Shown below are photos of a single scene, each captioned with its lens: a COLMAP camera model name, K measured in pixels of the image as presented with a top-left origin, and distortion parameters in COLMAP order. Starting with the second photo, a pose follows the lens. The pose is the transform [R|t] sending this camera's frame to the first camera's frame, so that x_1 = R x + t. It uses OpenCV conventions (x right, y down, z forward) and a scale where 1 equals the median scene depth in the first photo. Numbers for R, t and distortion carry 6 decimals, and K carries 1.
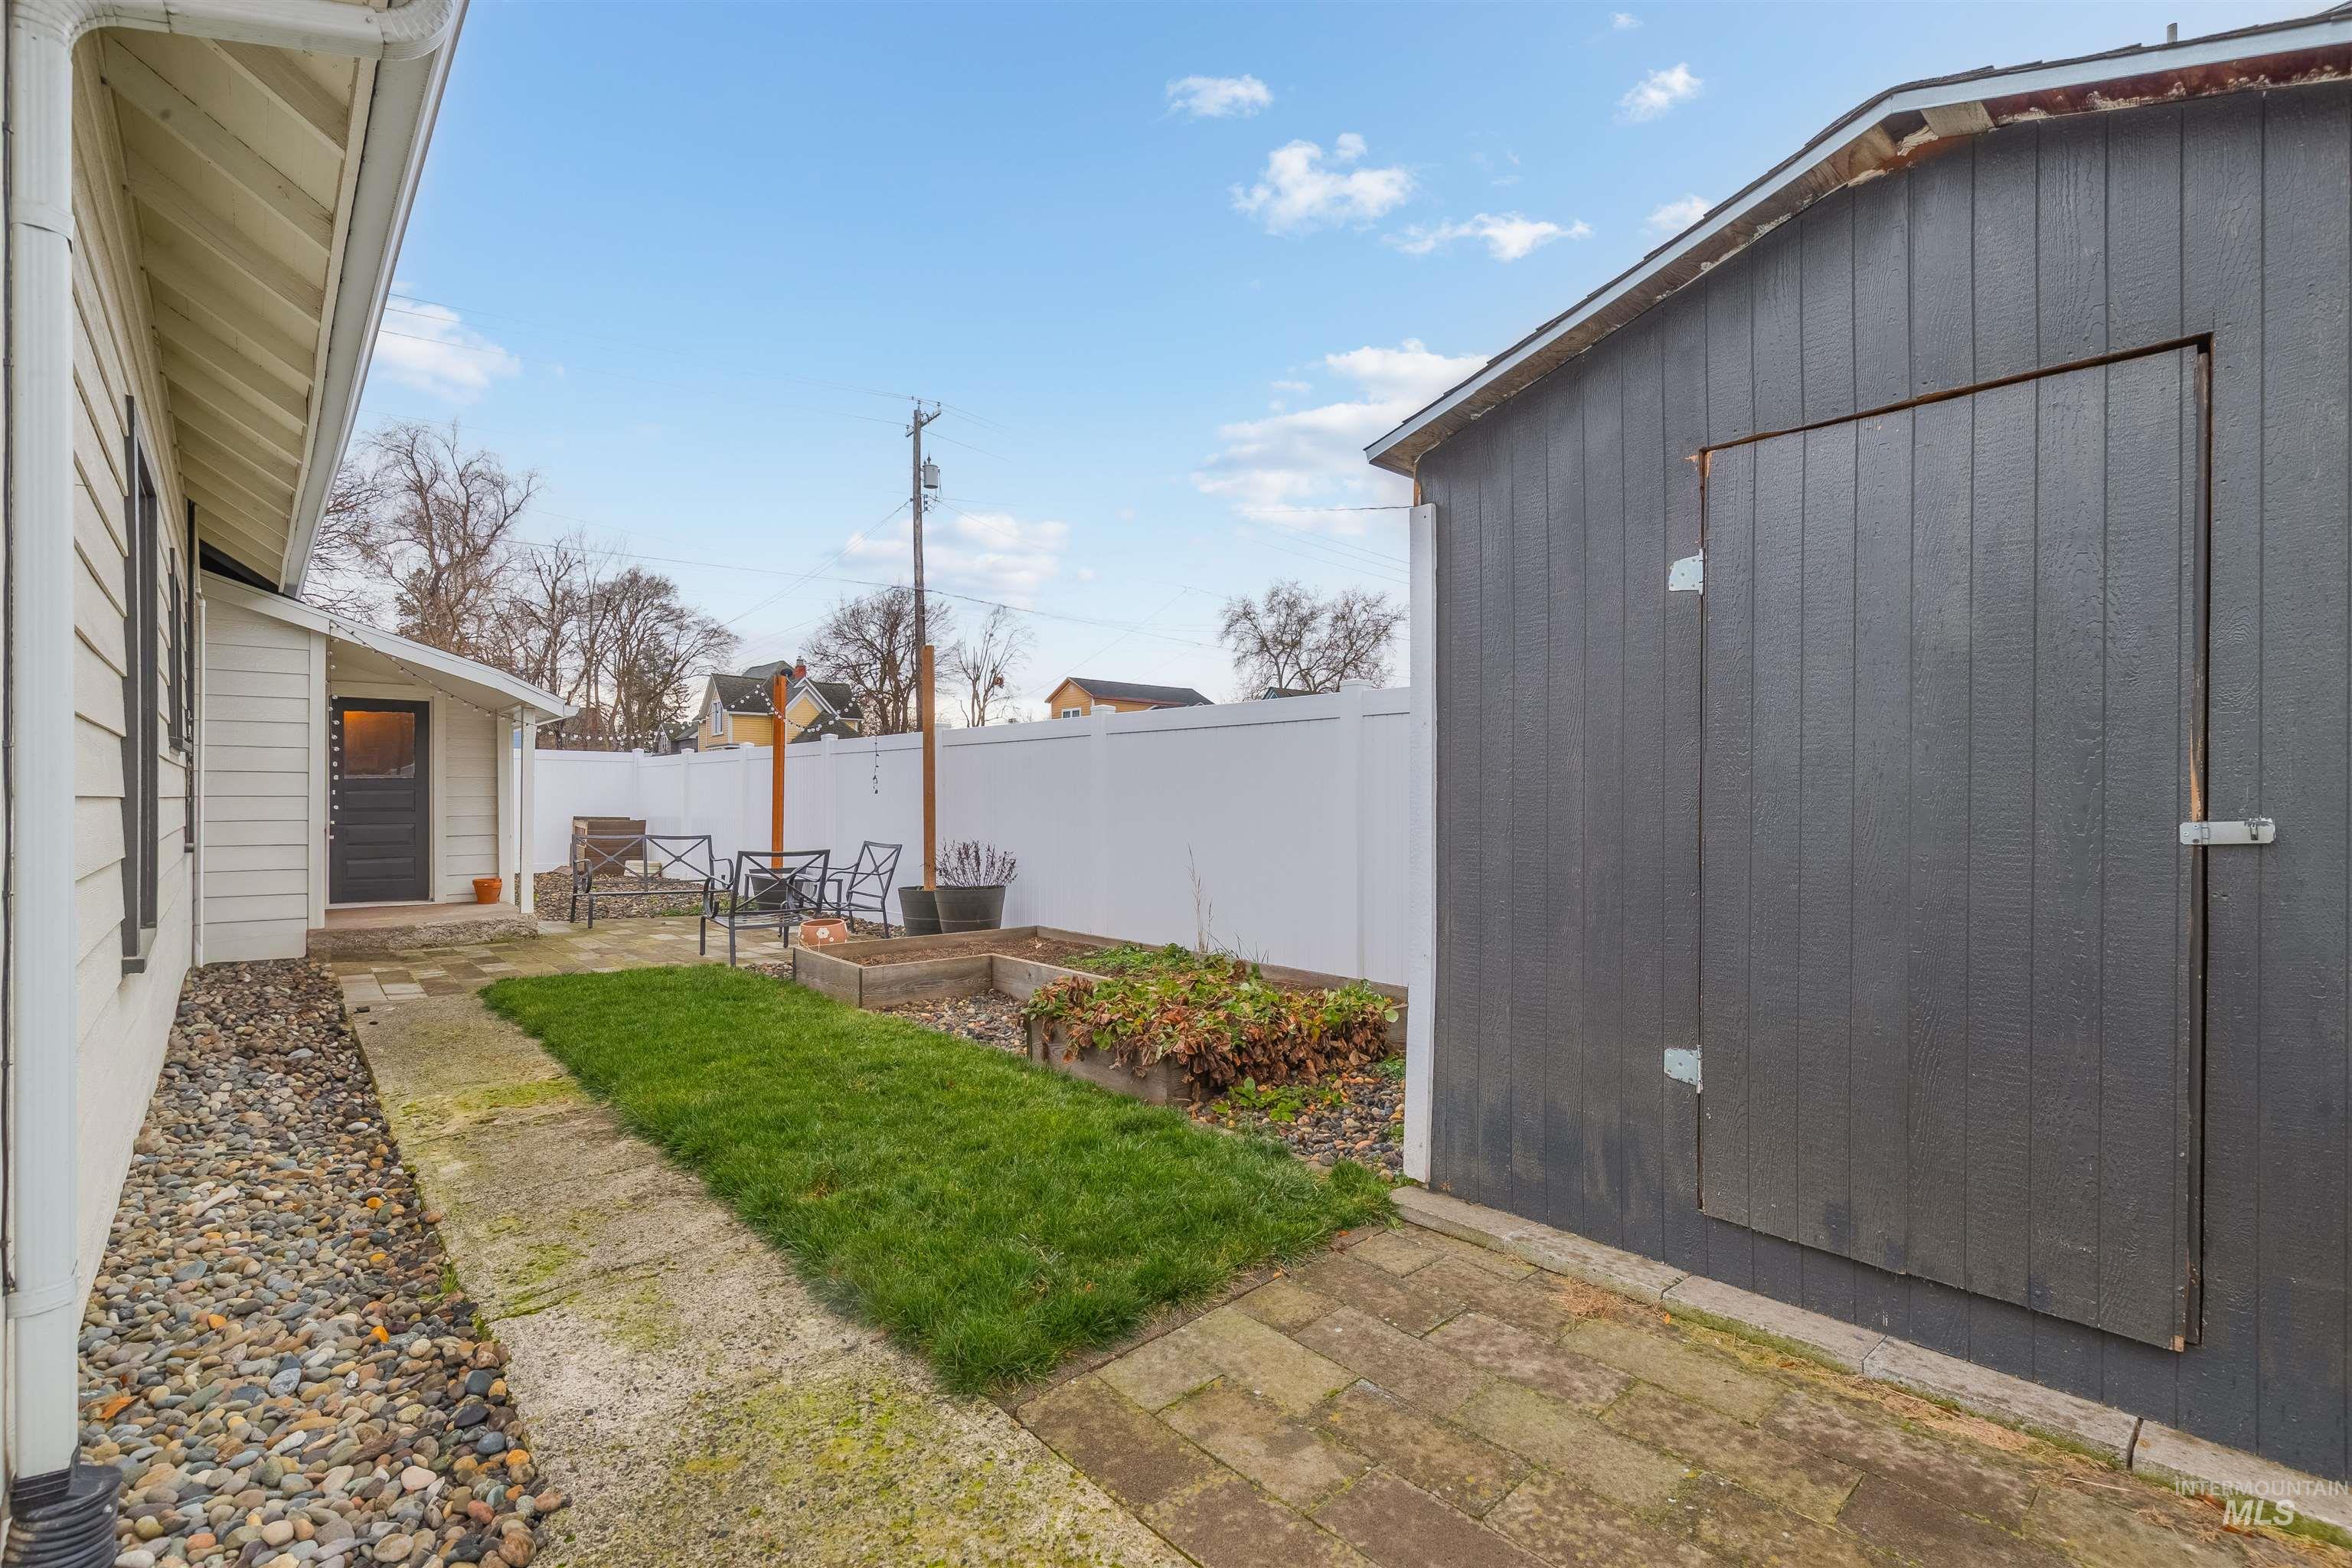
lens RADIAL K [[1064.5, 0, 1183.6], [0, 1064.5, 796.9], [0, 0, 1]] dist [-0.001998, -0.000097]
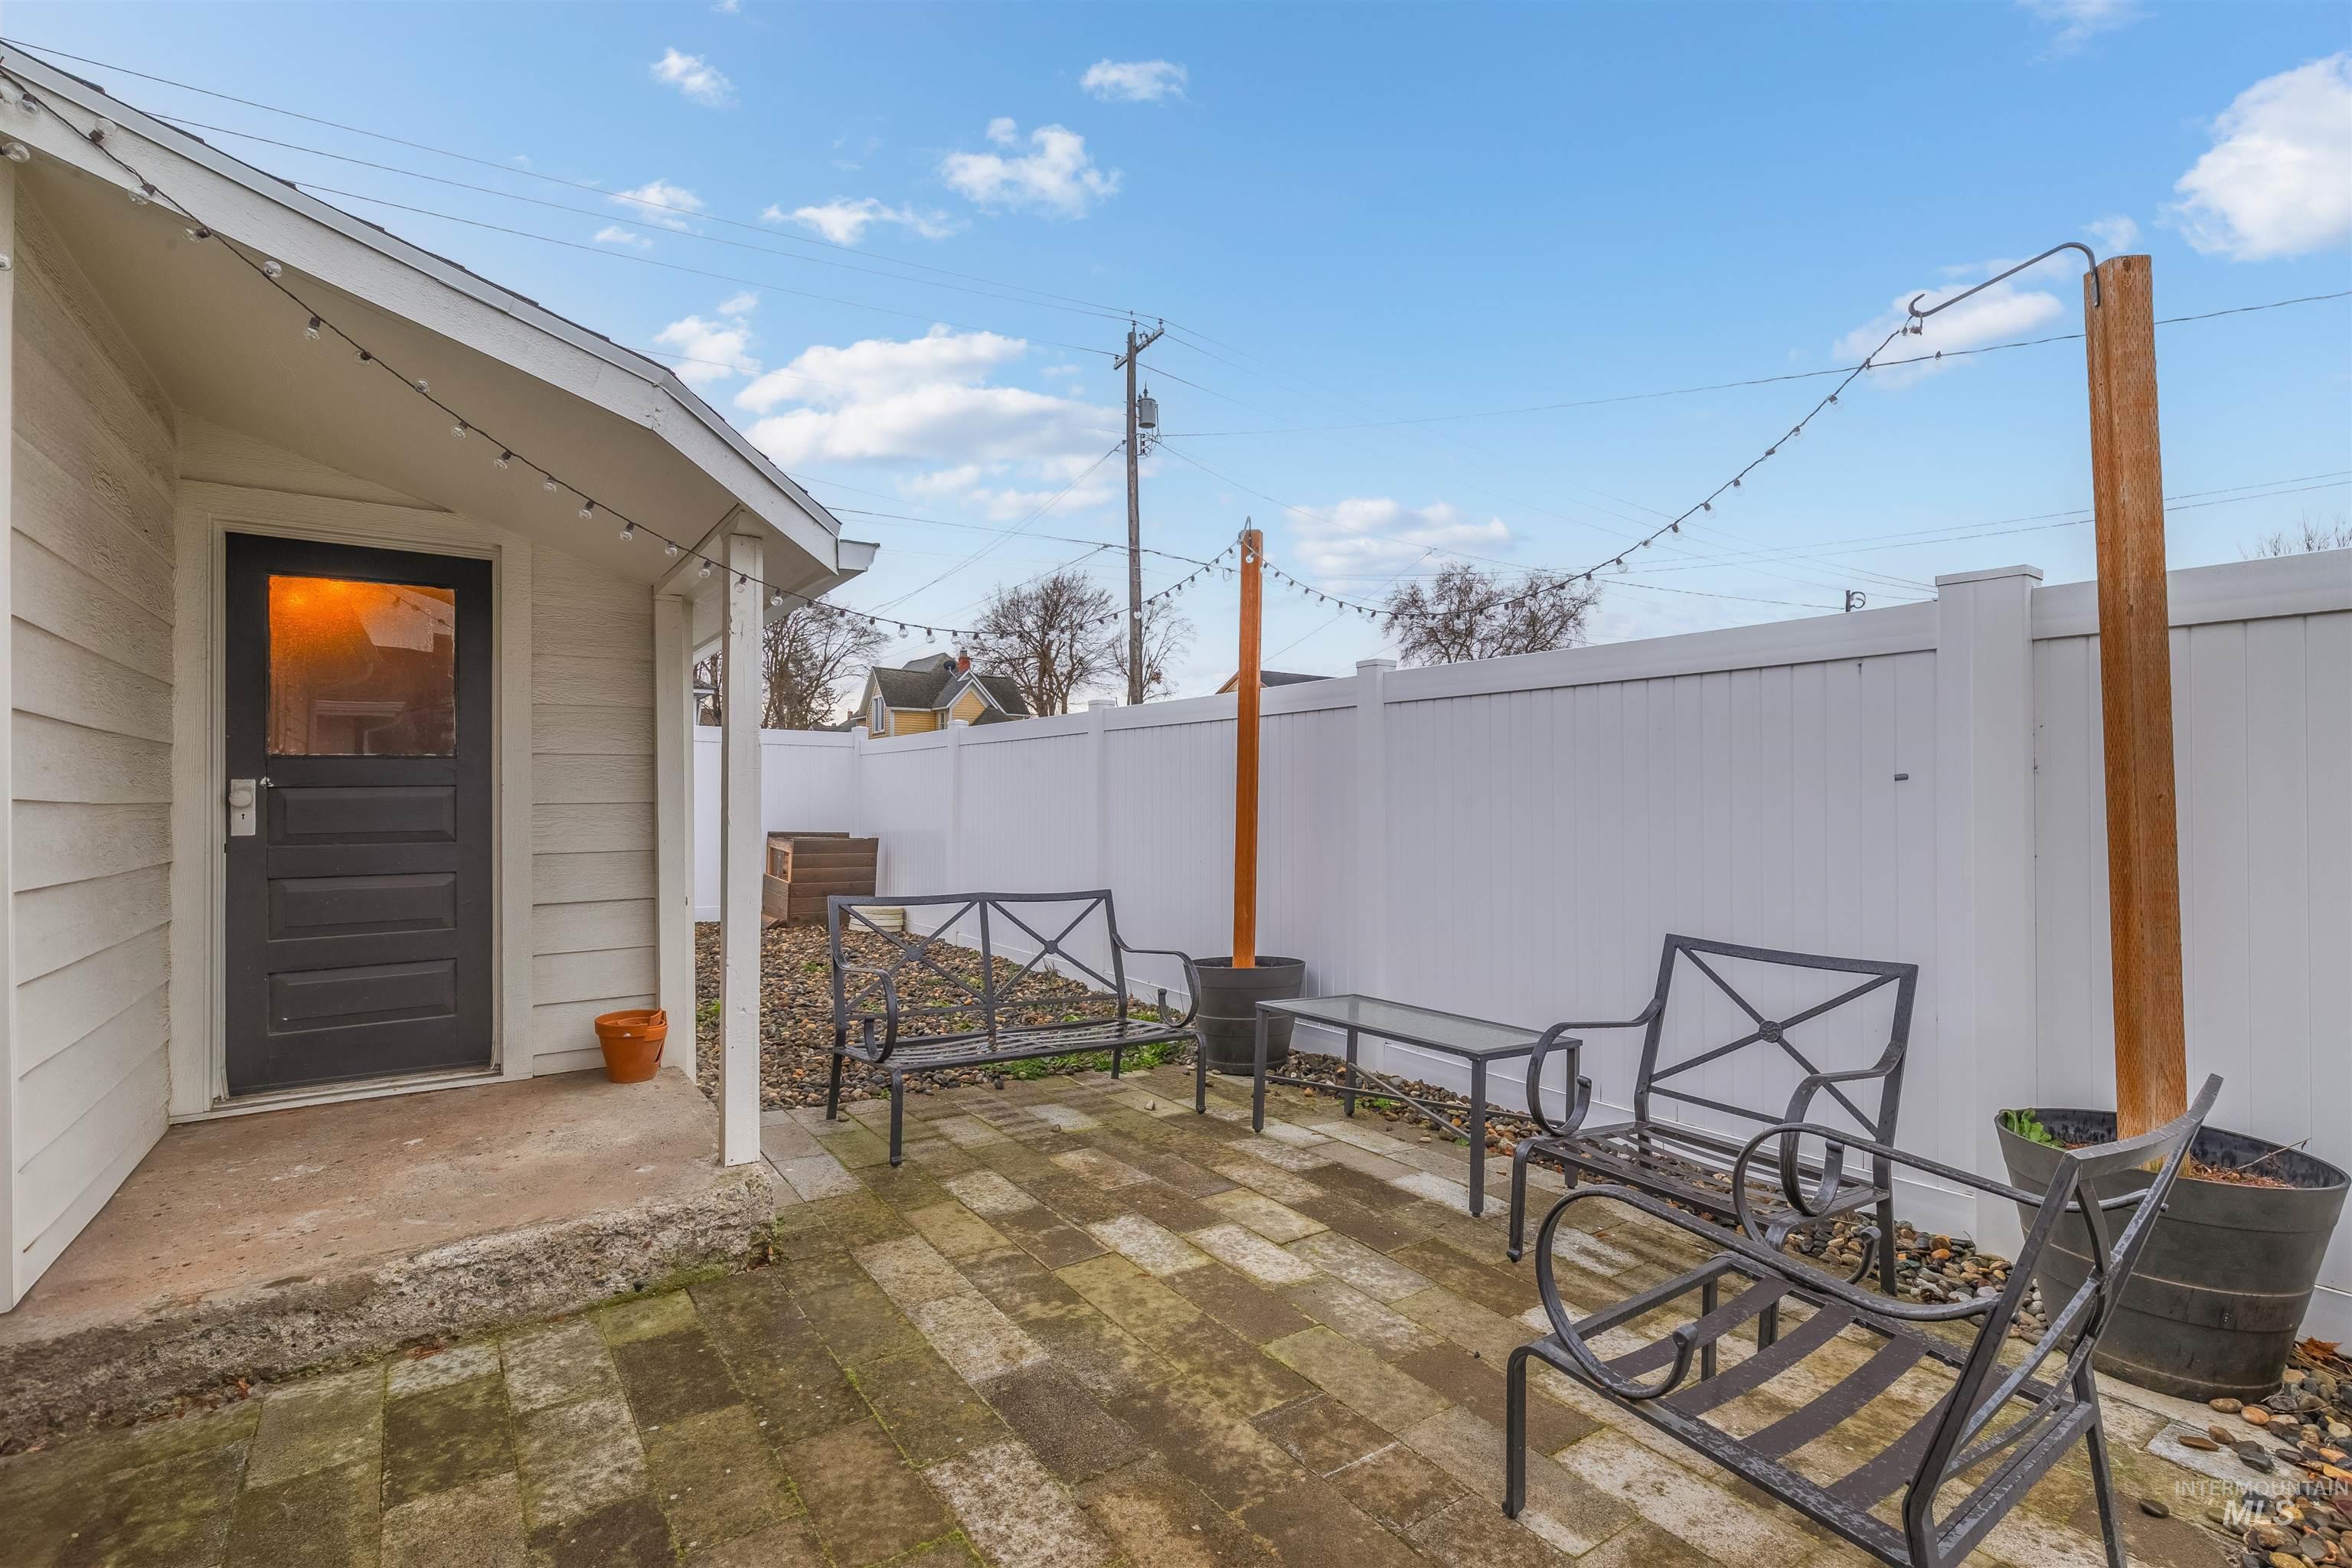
lens RADIAL K [[1064.5, 0, 1170.4], [0, 1064.5, 784.8], [0, 0, 1]] dist [-0.001998, -0.000097]
pose [[0.992557, -0.002354, -0.121758, -0.062132], [0.000663, 0.999903, -0.013928, -0.000237], [0.121779, 0.013743, 0.992462, 0.096194]]
